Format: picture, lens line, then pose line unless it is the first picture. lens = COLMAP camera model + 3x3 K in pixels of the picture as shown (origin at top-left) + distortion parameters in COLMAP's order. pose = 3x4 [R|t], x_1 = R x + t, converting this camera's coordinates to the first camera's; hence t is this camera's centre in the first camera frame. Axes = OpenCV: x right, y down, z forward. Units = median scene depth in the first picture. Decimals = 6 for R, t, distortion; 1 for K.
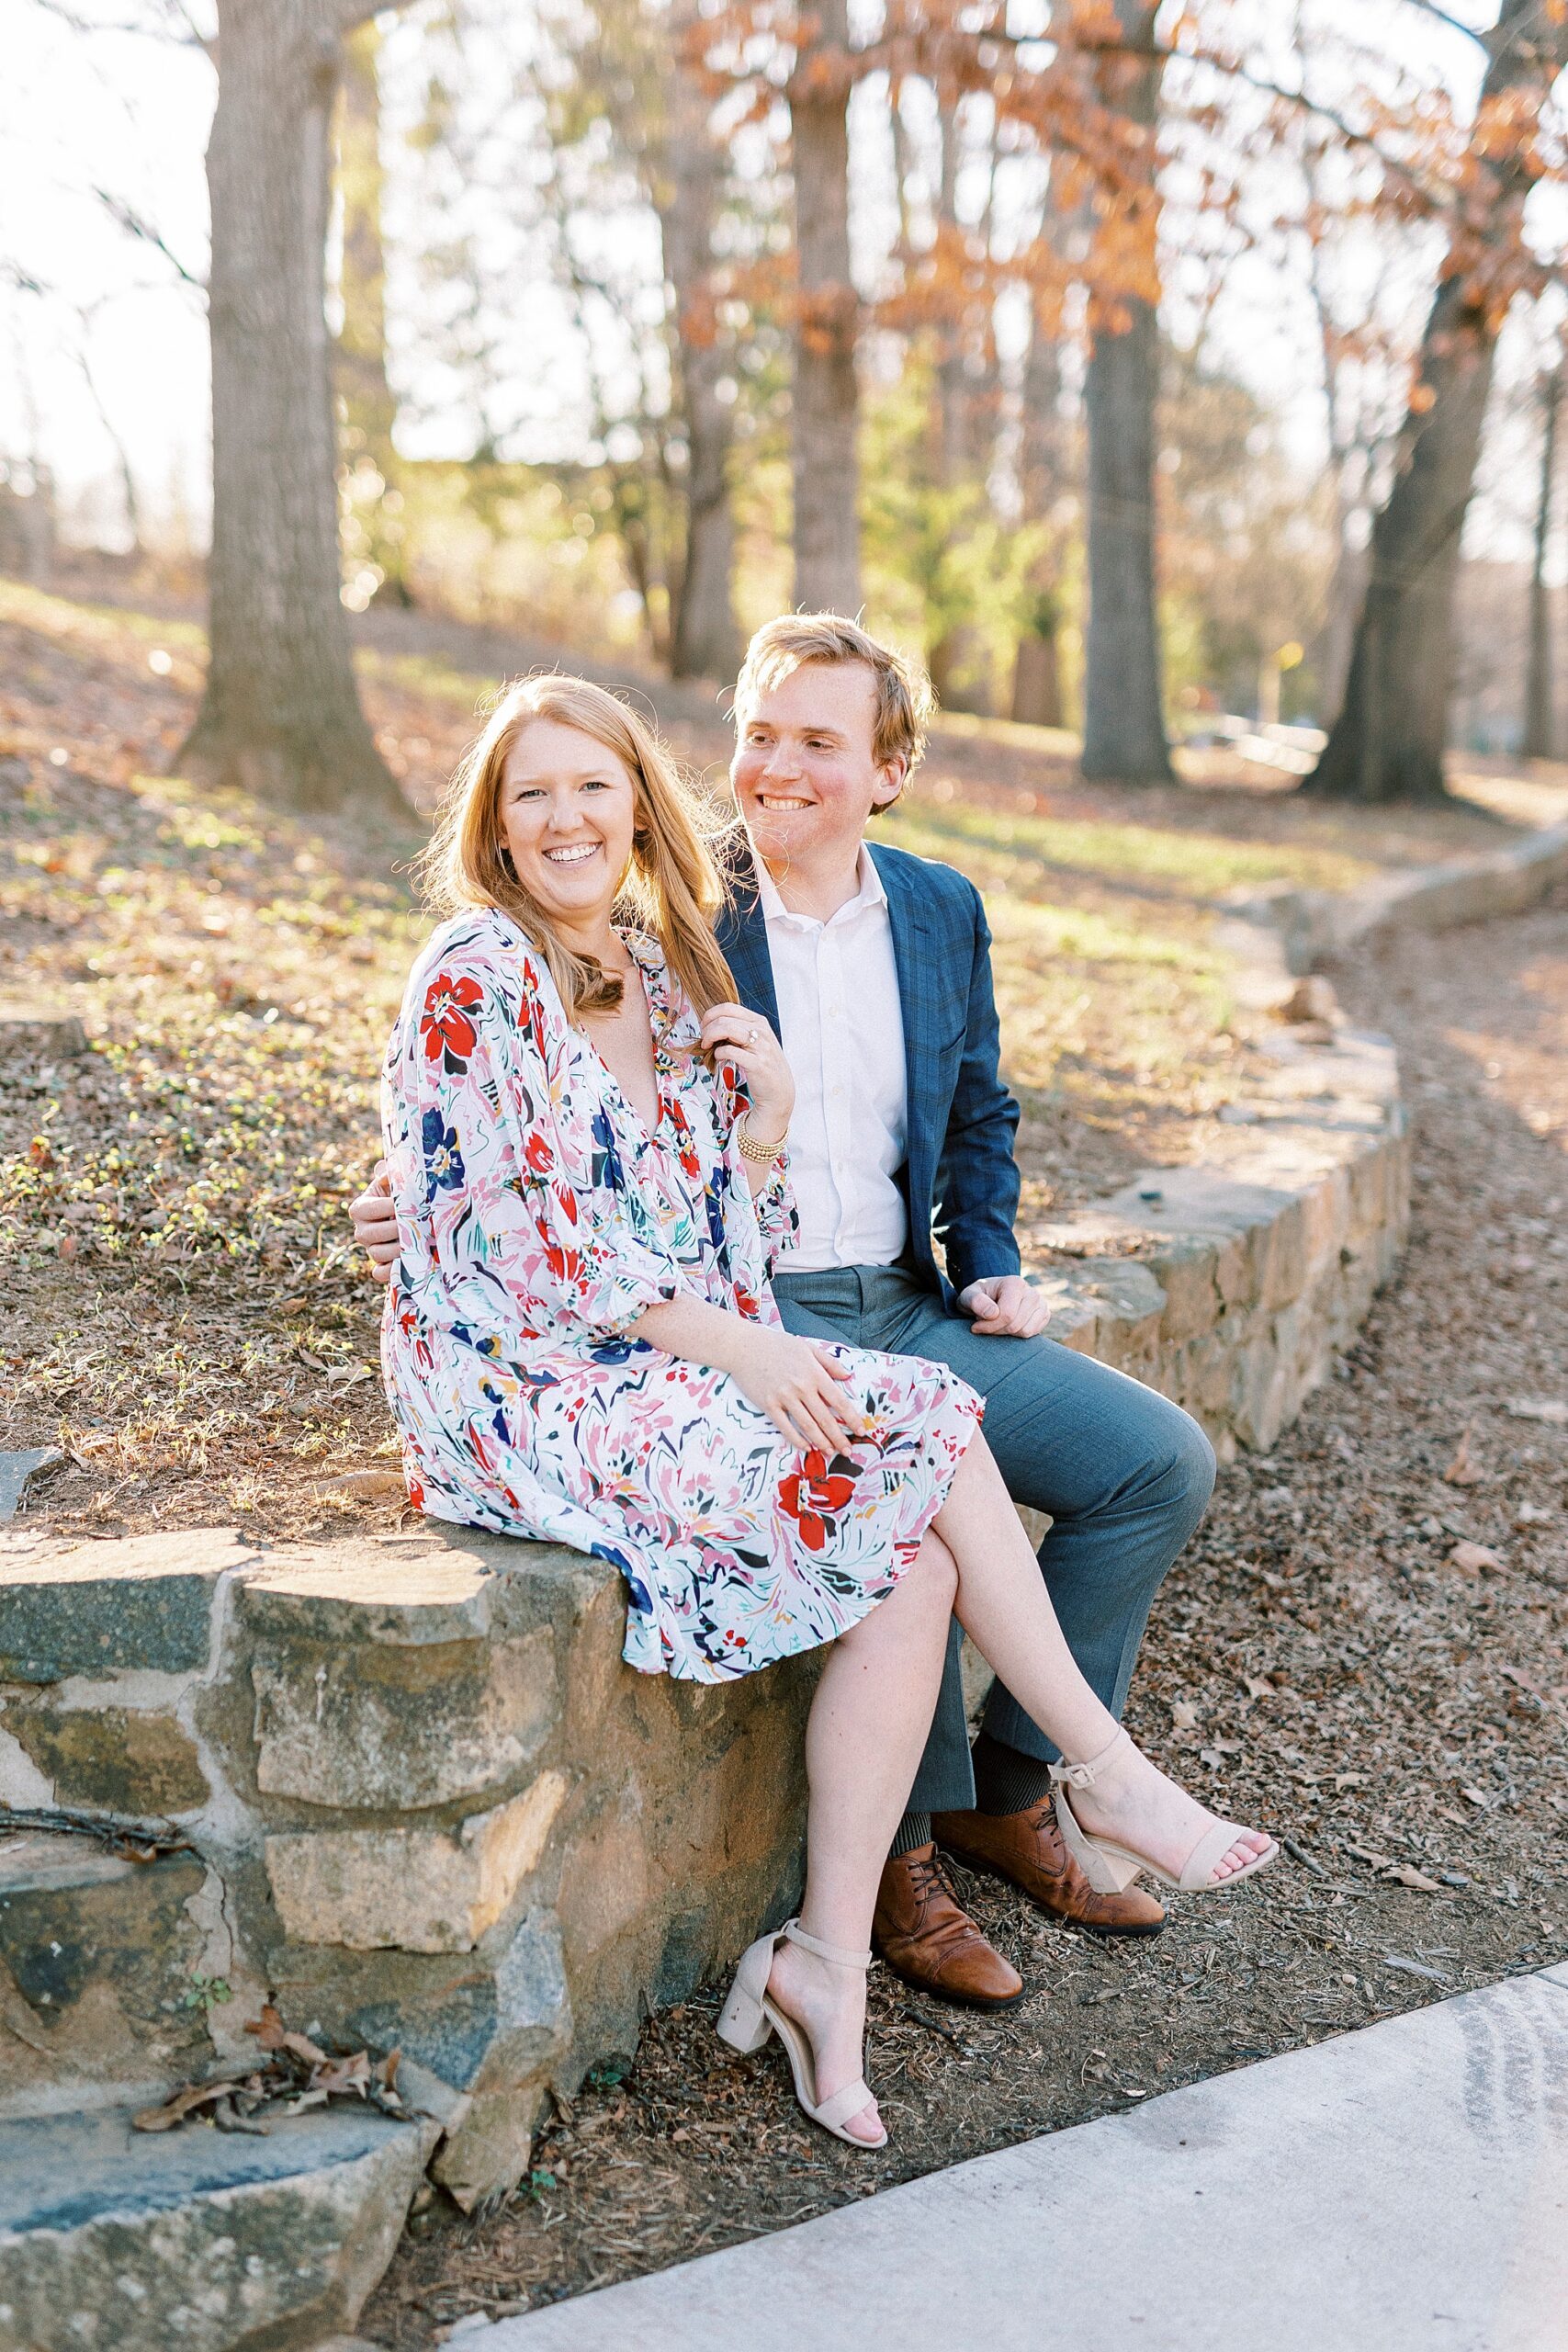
lens RADIAL K [[3467.9, 0, 757.8], [0, 3467.9, 1132.0], [0, 0, 1]] dist [0.002230, -0.002201]
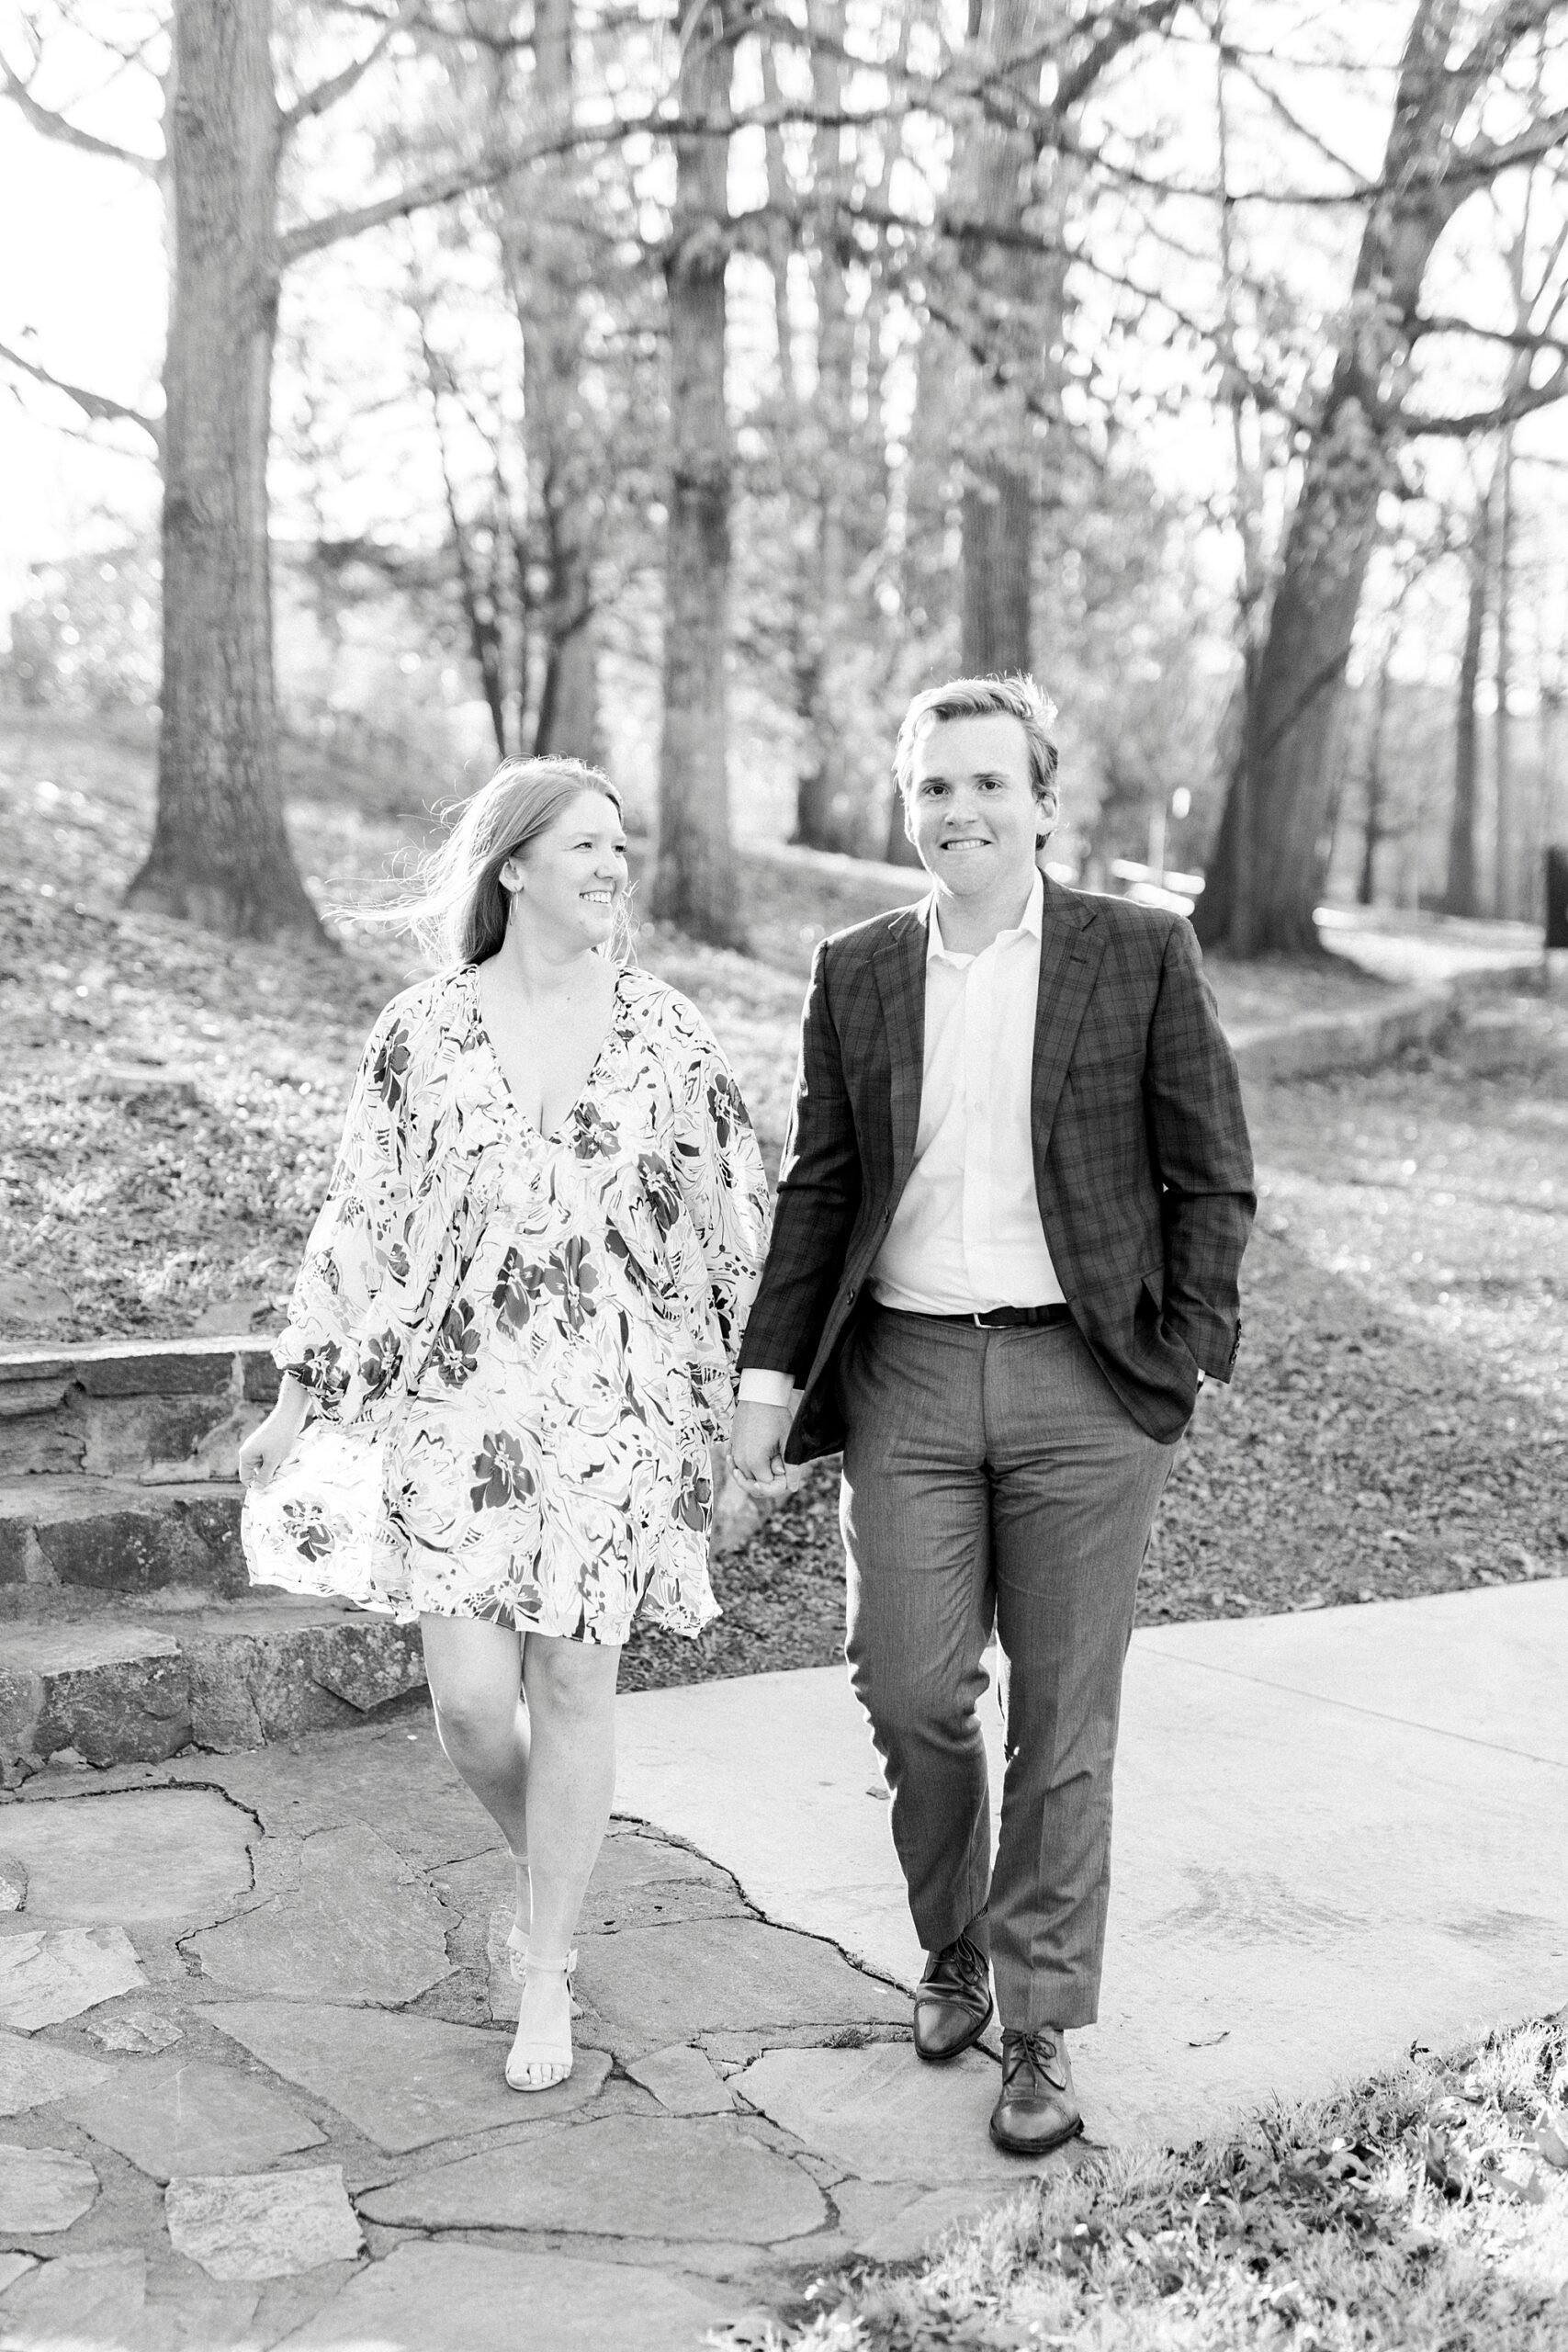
lens RADIAL K [[3727.1, 0, 892.4], [0, 3727.1, 1289.3], [0, 0, 1]] dist [-0.008628, -0.011466]
pose [[0.996872, 0.019362, 0.076622, -0.018678], [-0.019198, 0.999812, -0.002875, 0.057531], [-0.076663, 0.001395, 0.997056, -0.641377]]
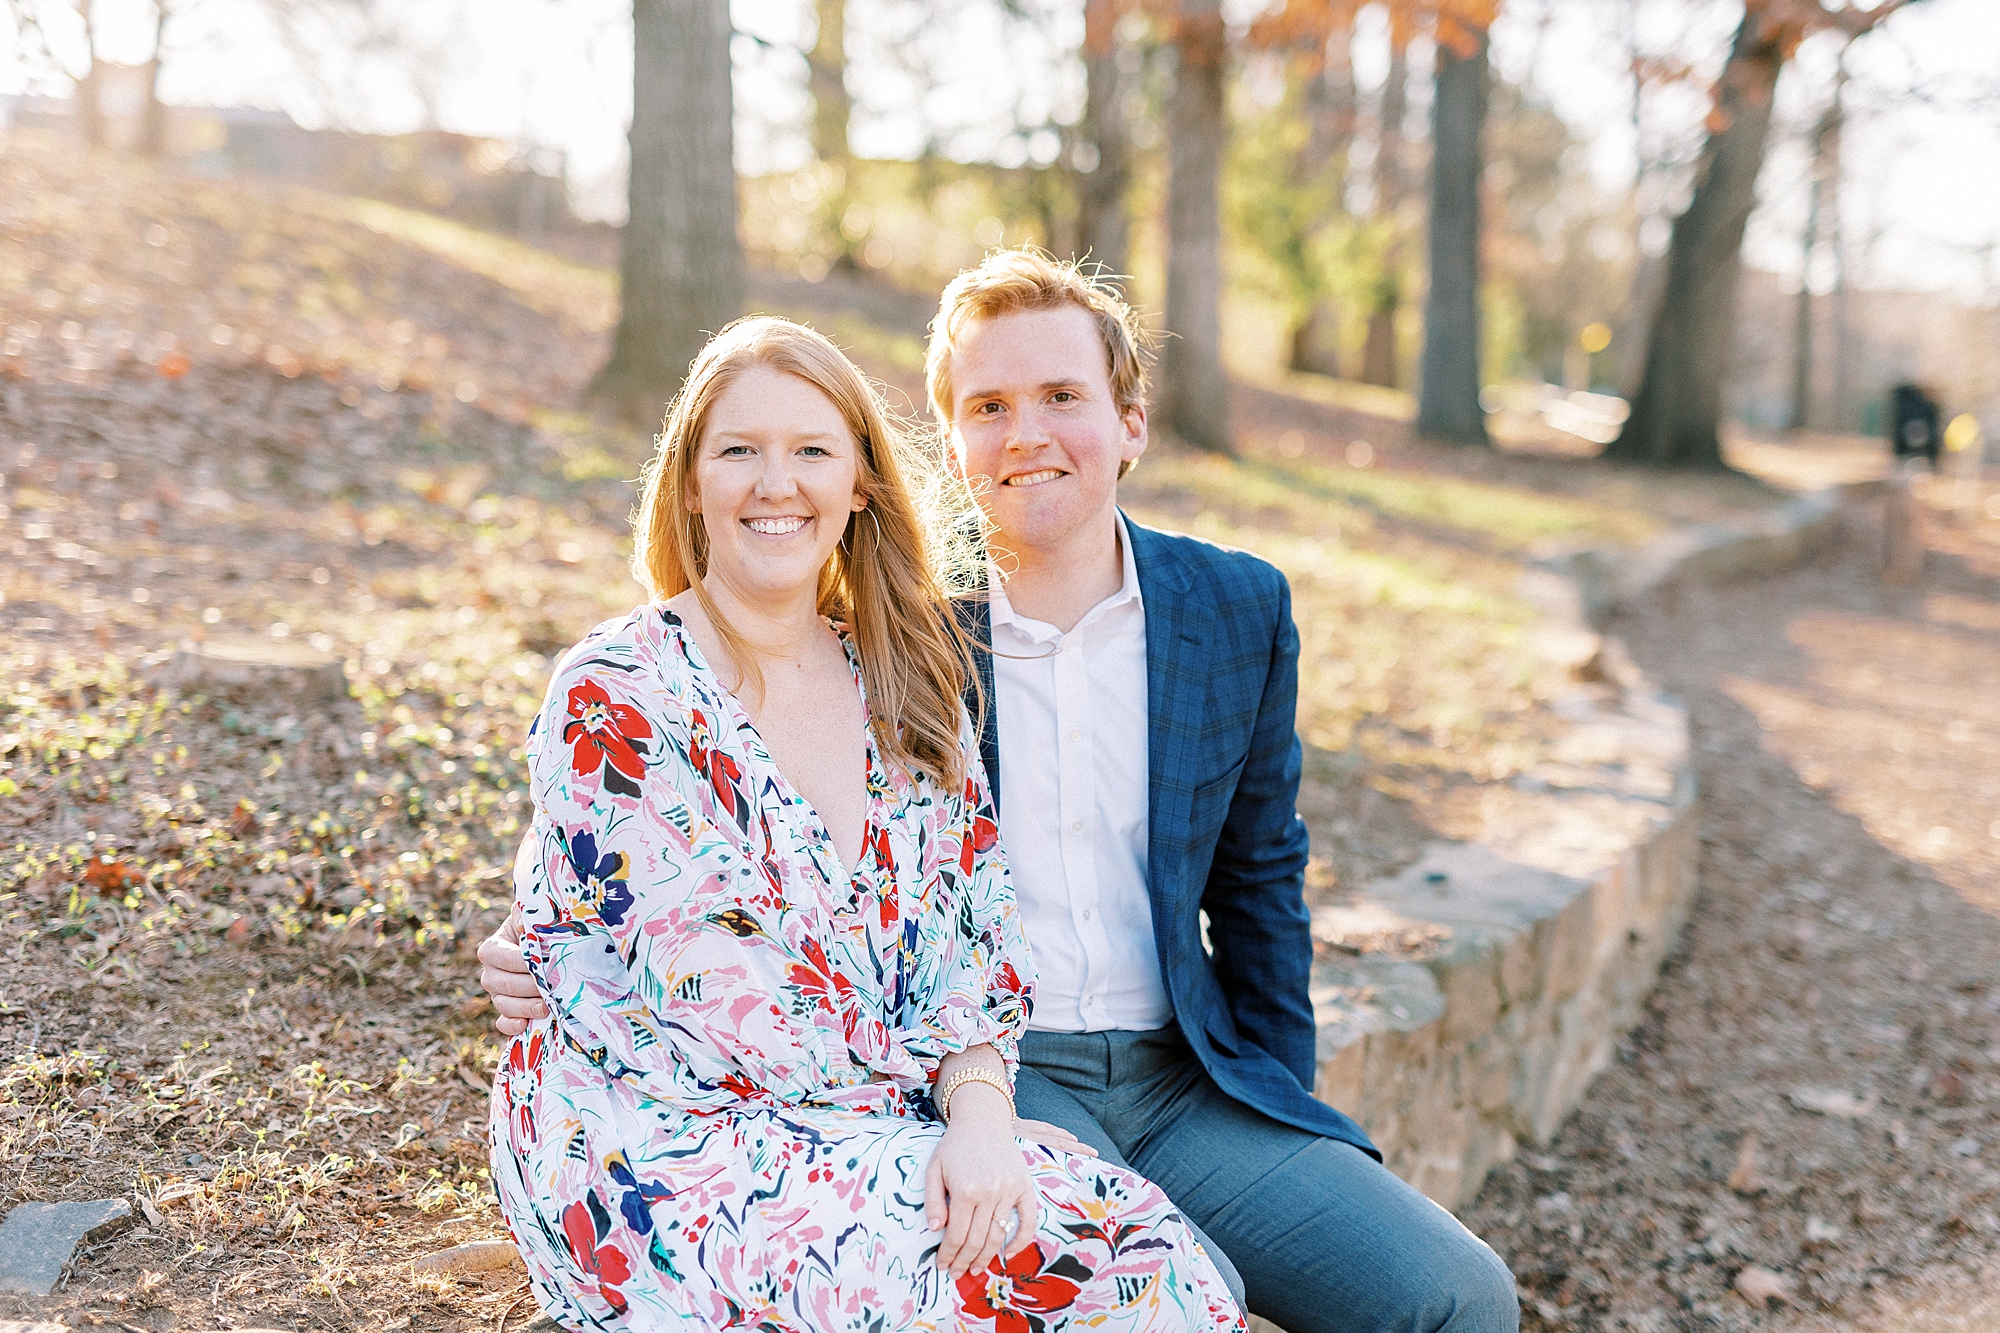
lens RADIAL K [[2912.1, 0, 1031.7], [0, 2912.1, 657.9], [0, 0, 1]] dist [-0.002702, 0.040462]
pose [[0.998679, 0.037708, -0.034894, 0.028682], [-0.038477, 0.999025, -0.021638, -0.024697], [0.034044, 0.022952, 0.999157, 0.194094]]
